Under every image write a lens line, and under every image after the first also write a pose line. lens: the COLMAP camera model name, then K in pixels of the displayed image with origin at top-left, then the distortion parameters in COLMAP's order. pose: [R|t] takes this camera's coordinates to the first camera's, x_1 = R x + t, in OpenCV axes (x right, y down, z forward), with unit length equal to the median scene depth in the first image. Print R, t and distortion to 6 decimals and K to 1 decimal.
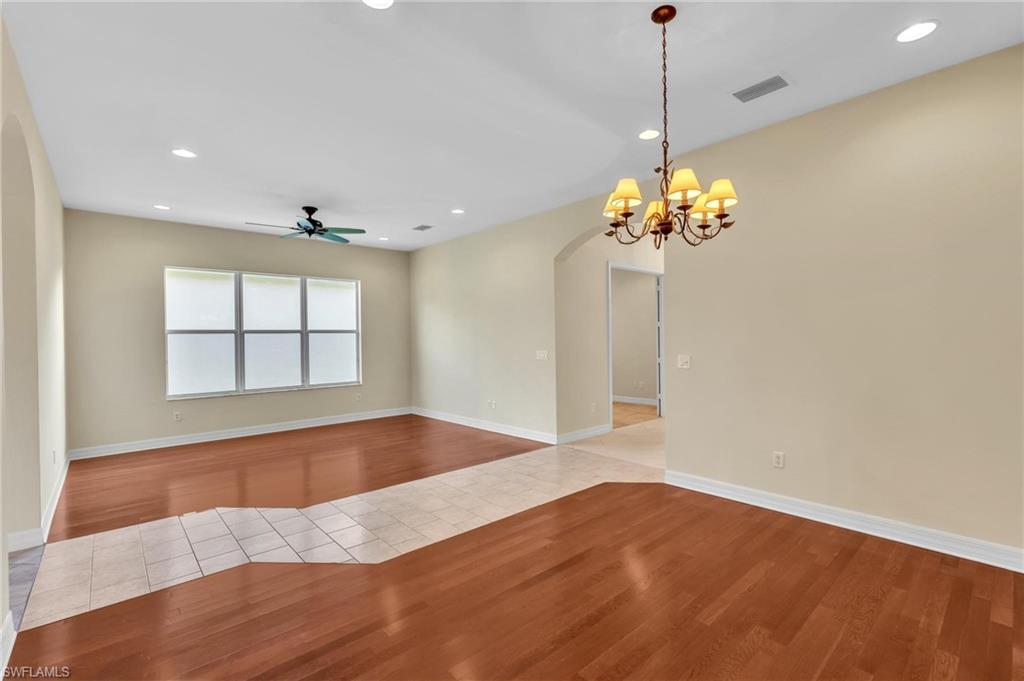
lens RADIAL K [[456.0, 0, 512.0], [0, 456.0, 340.5], [0, 0, 1]] dist [-0.001923, 0.000112]
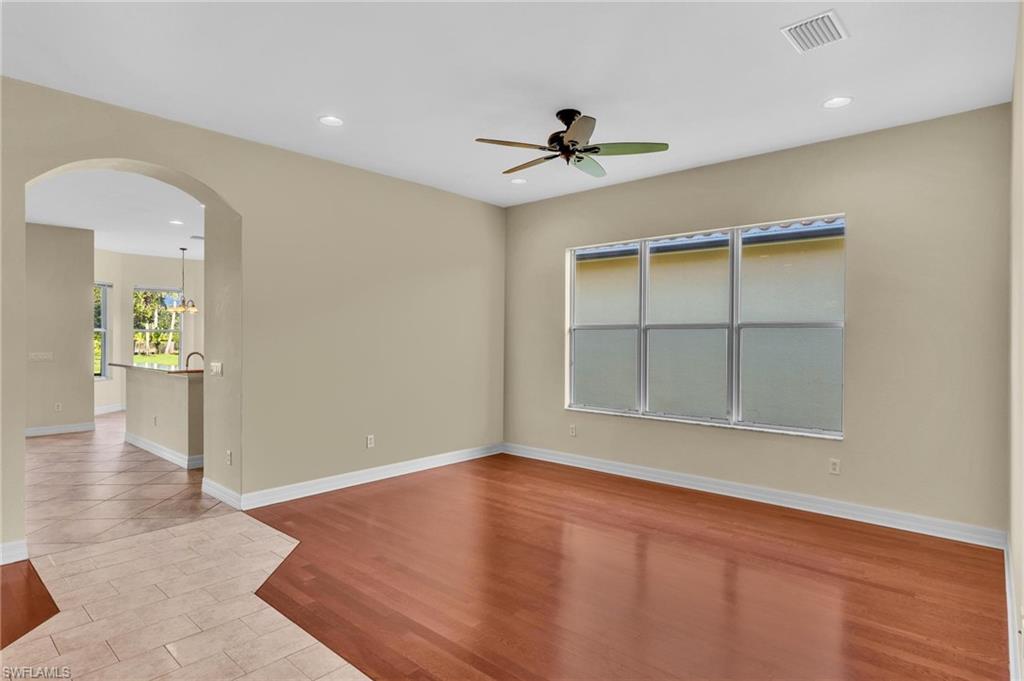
lens RADIAL K [[547.7, 0, 512.9], [0, 547.7, 338.6], [0, 0, 1]] dist [0.000063, 0.000881]
pose [[0.109792, 0.020162, -0.993750, 0.214159], [-0.012925, 0.999739, 0.018855, -0.014642], [0.993871, 0.010774, 0.110024, 0.748216]]
